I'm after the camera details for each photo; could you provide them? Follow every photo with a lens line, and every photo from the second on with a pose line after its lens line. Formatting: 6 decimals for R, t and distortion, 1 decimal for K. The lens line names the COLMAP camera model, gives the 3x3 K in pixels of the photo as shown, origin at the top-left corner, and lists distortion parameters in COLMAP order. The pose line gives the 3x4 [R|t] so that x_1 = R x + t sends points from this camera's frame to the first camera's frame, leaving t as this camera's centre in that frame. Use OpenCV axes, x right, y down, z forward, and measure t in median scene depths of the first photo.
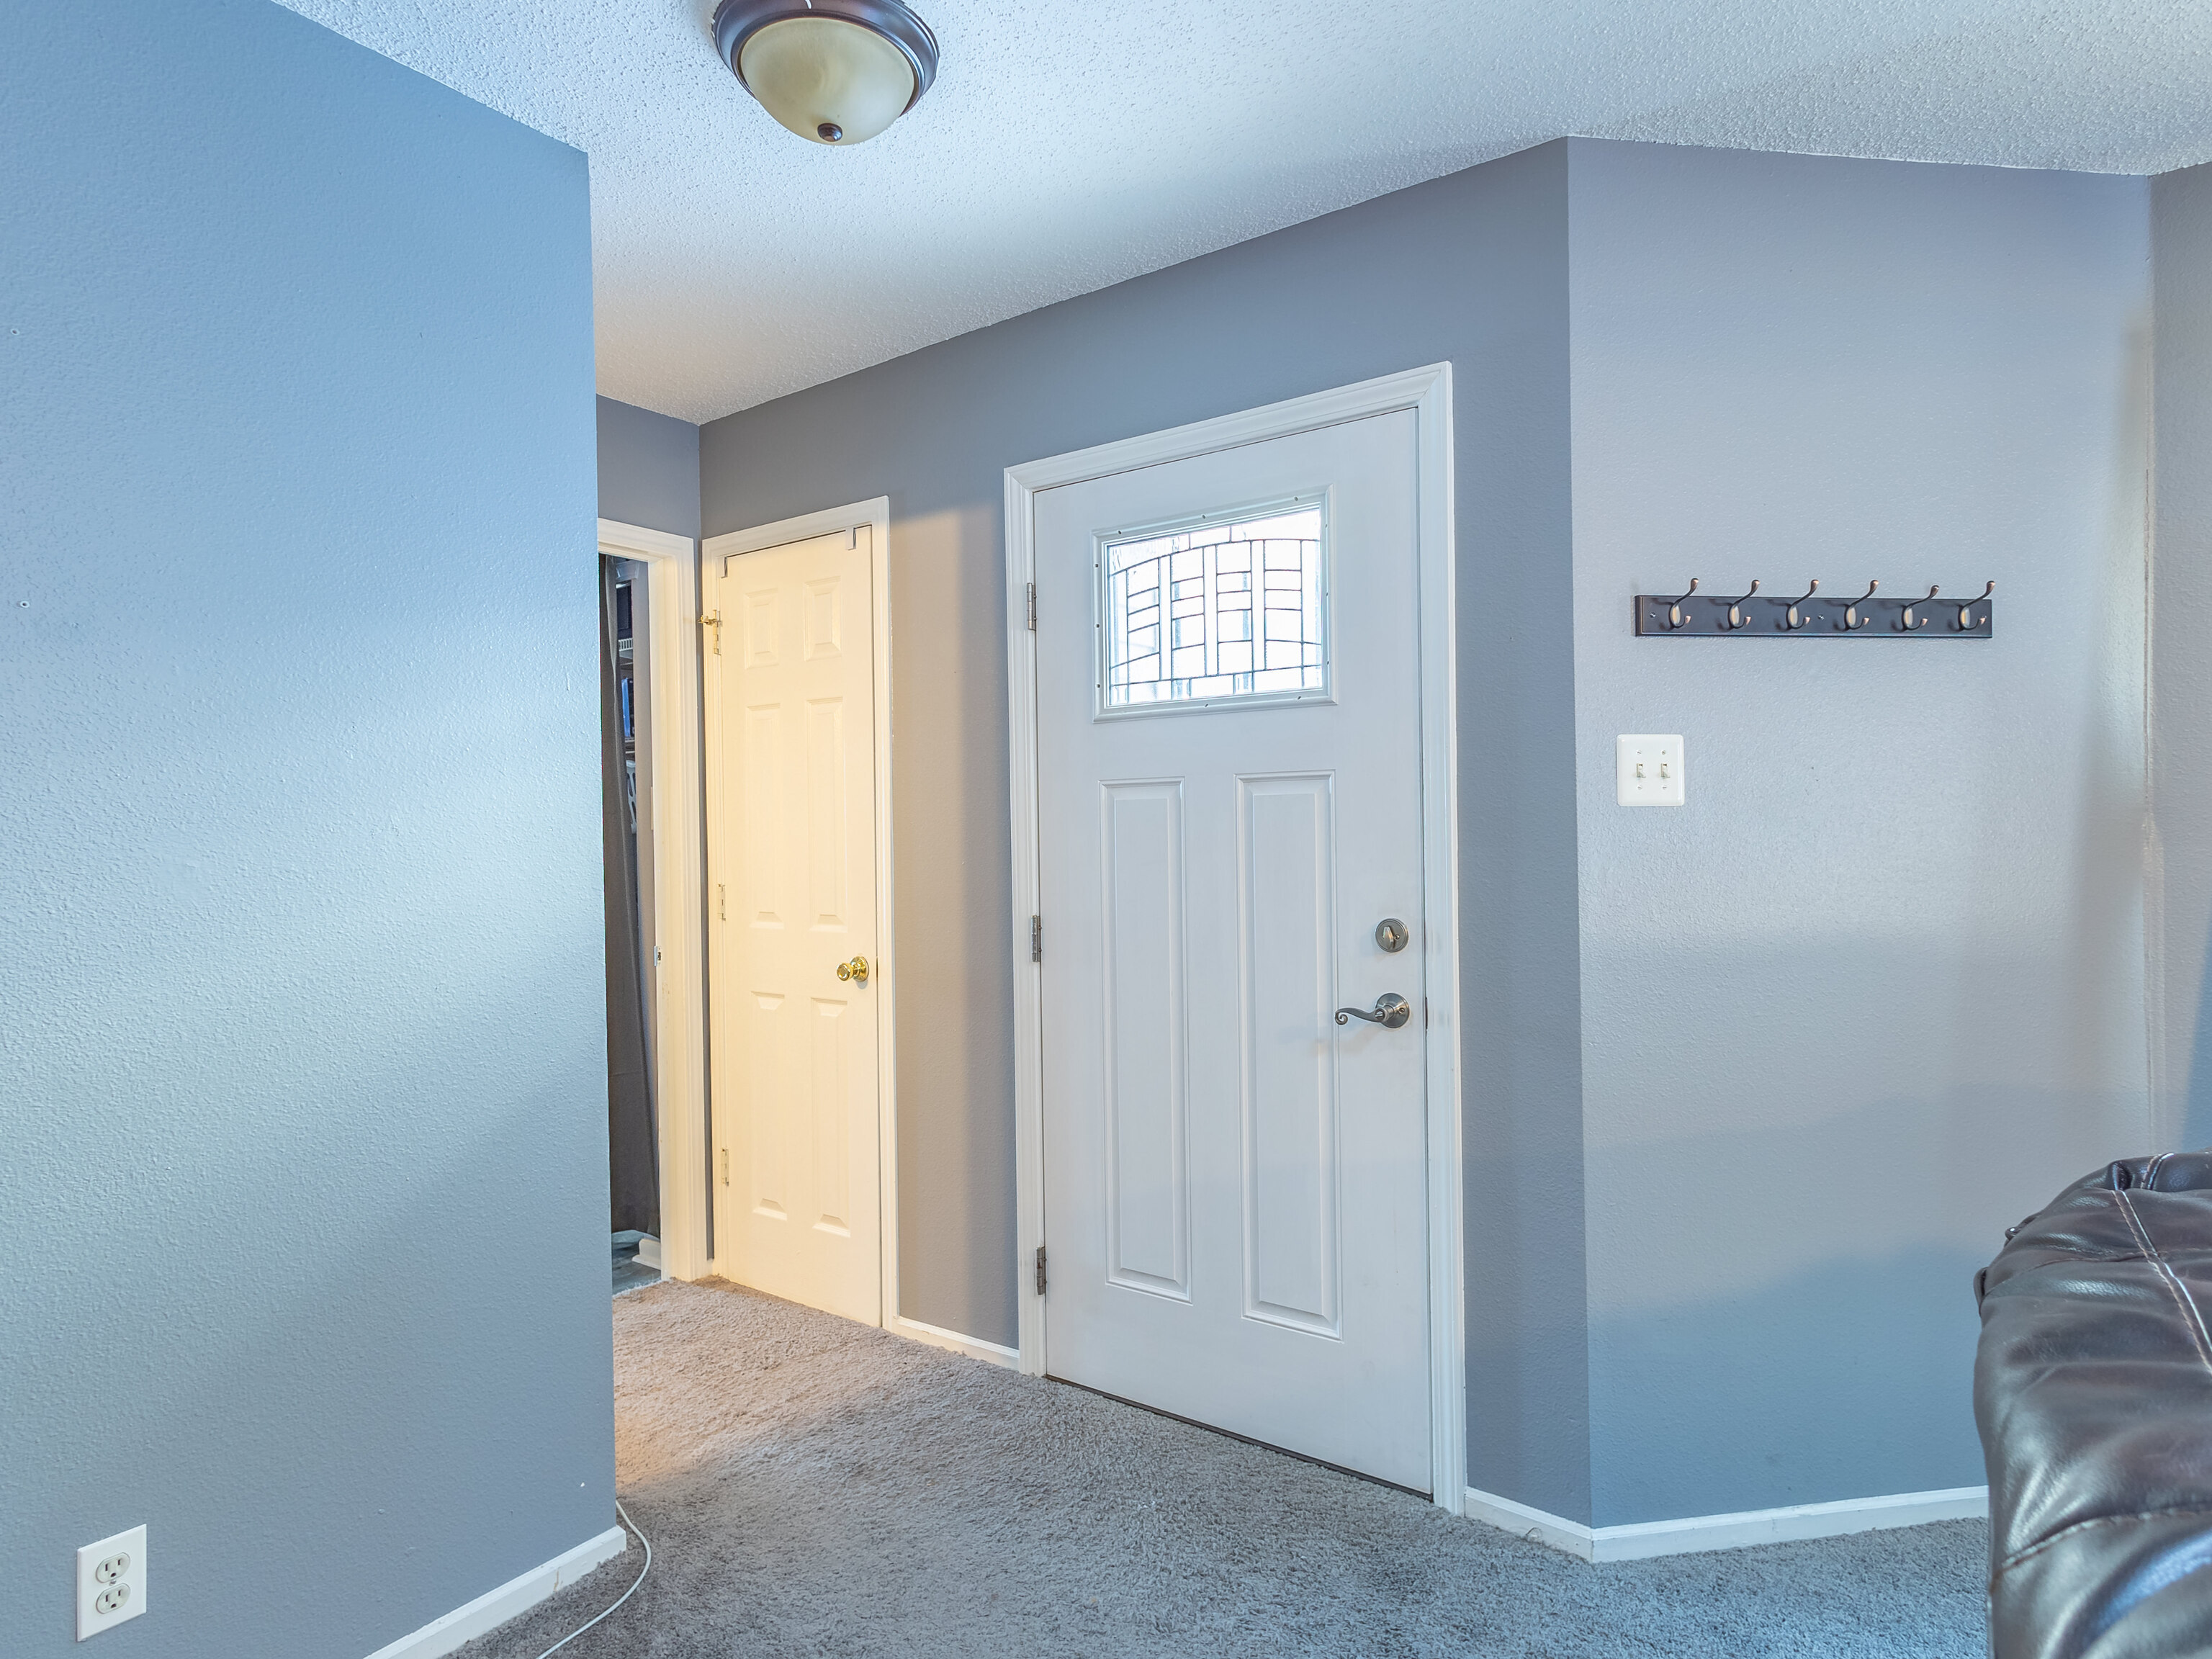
lens RADIAL K [[1209.0, 0, 1107.7], [0, 1209.0, 835.9], [0, 0, 1]] dist [0.004880, -0.000140]
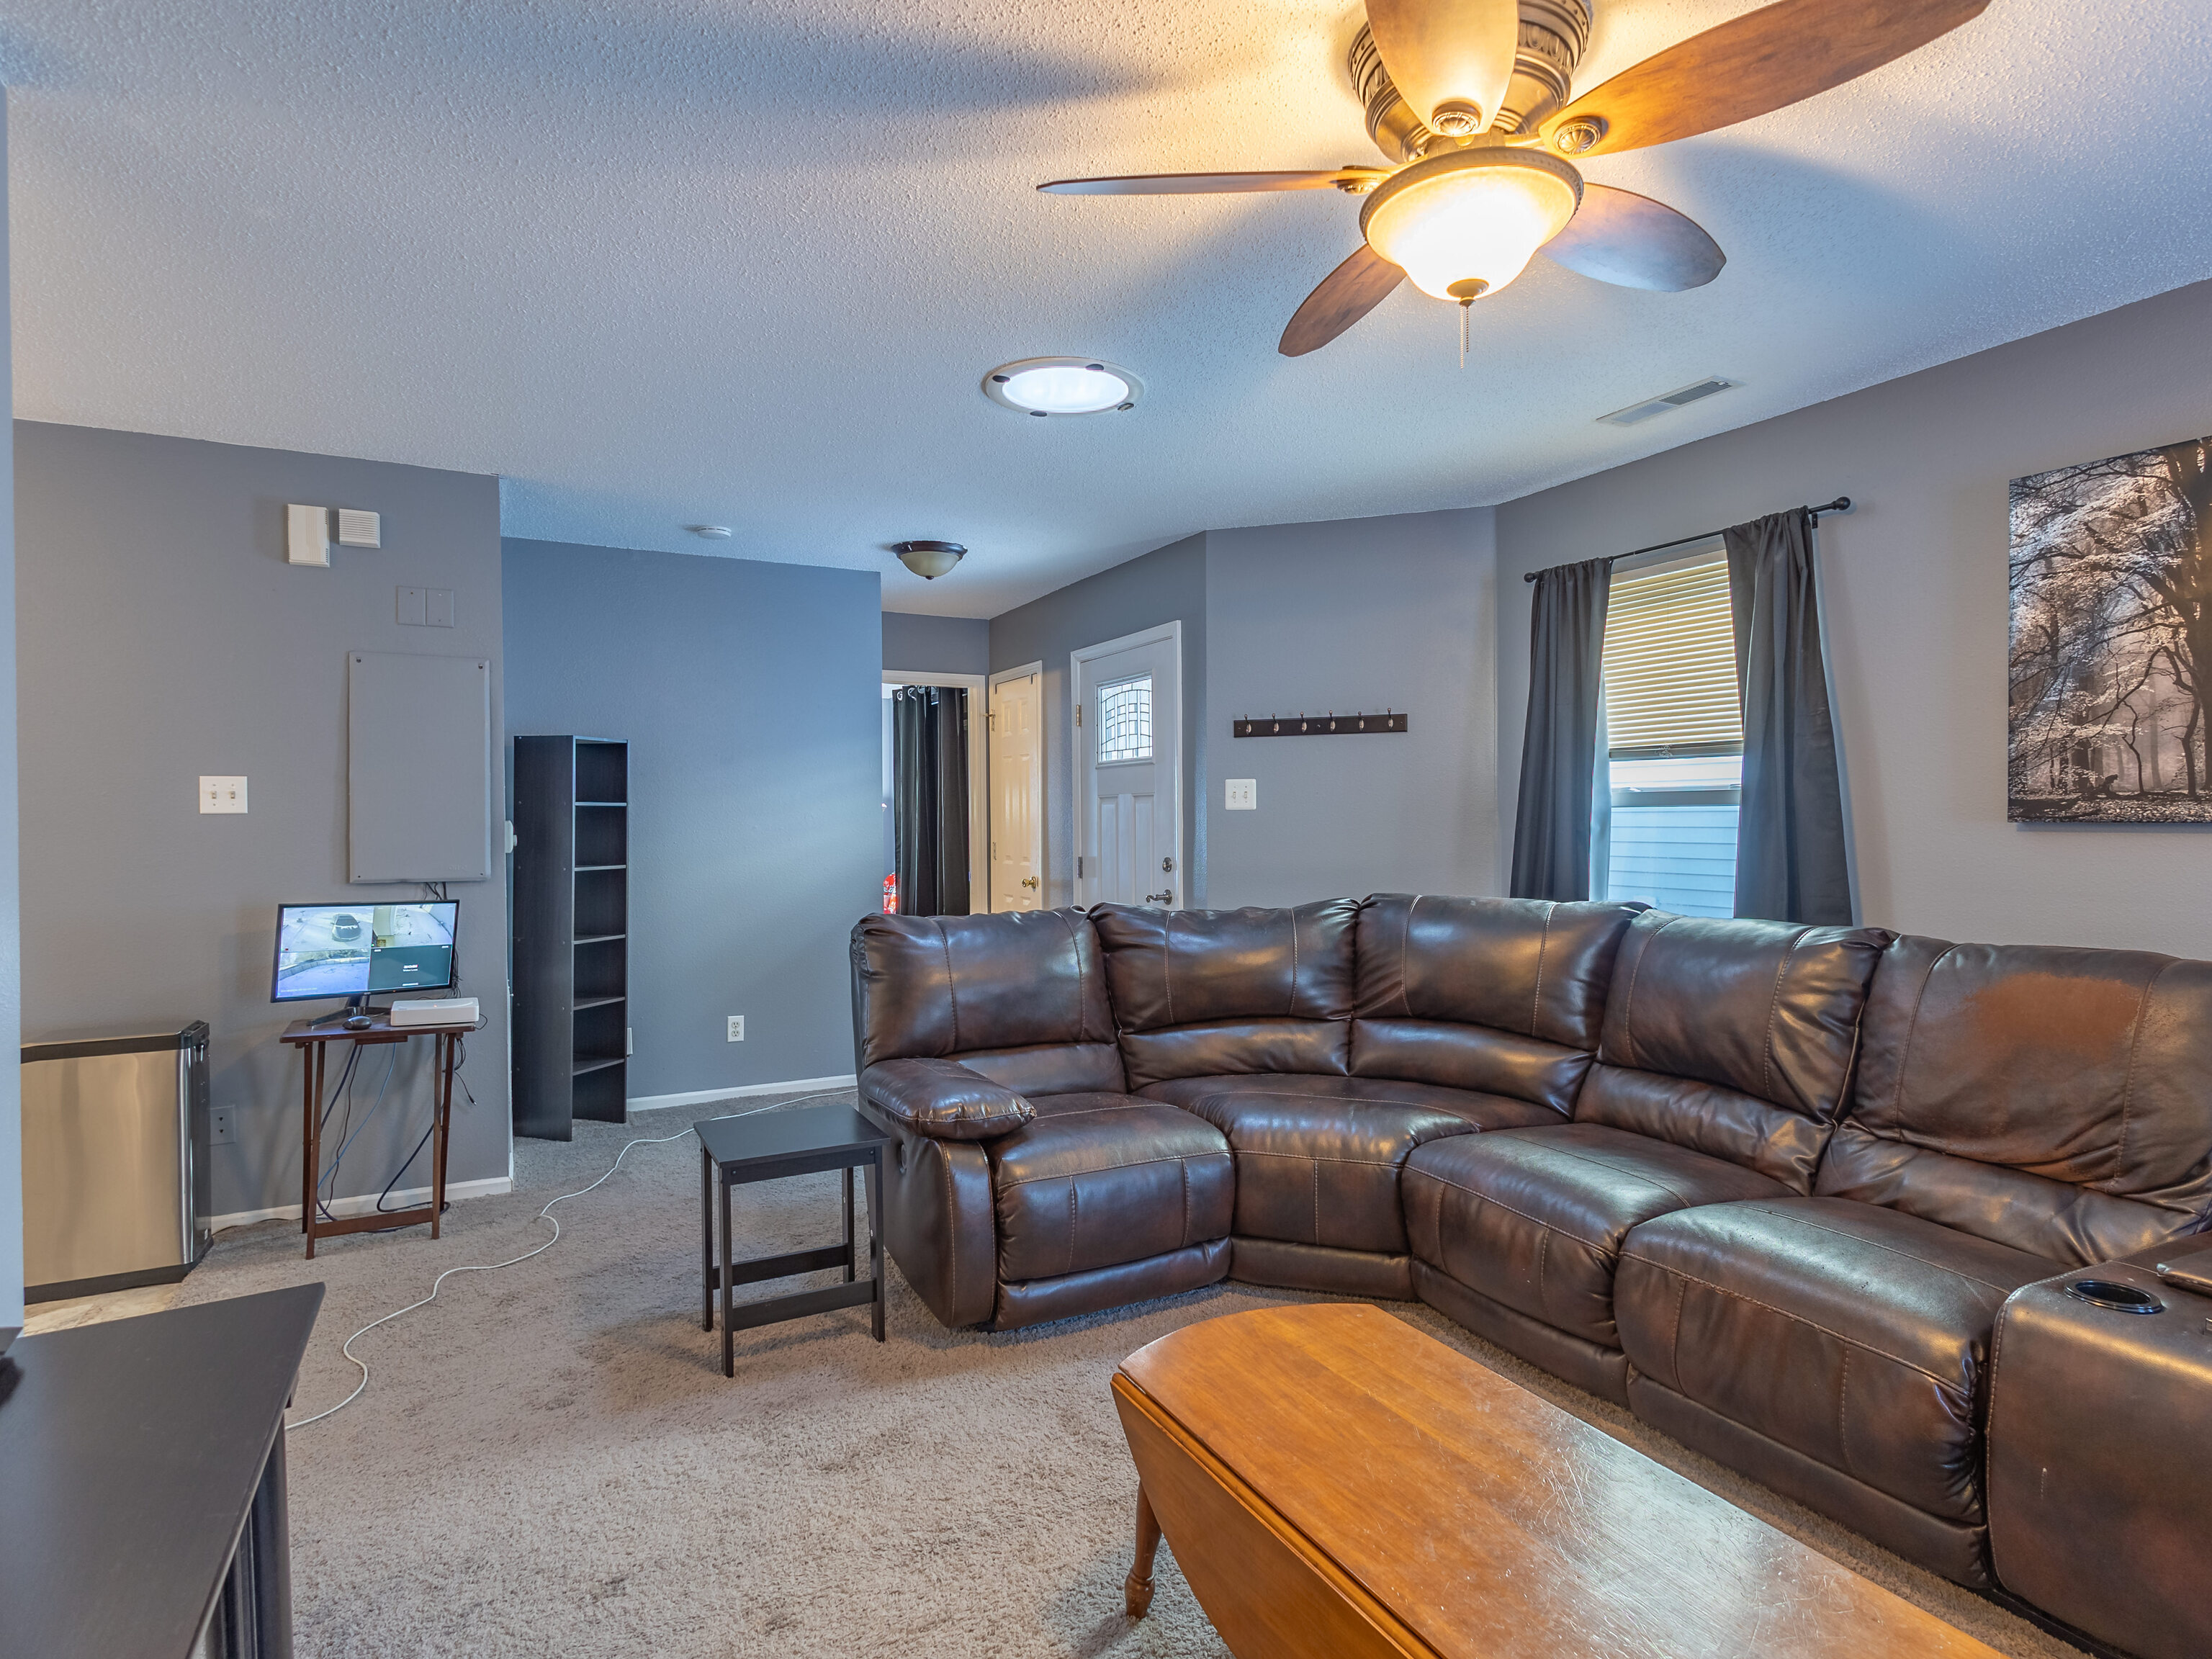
lens RADIAL K [[1180.0, 0, 1106.0], [0, 1180.0, 829.5], [0, 0, 1]] dist [0.002822, 0.000426]
pose [[0.889089, 0.011145, -0.457598, 1.214279], [-0.007069, 0.999919, 0.010618, -0.008003], [0.457679, -0.006206, 0.889096, -1.110140]]
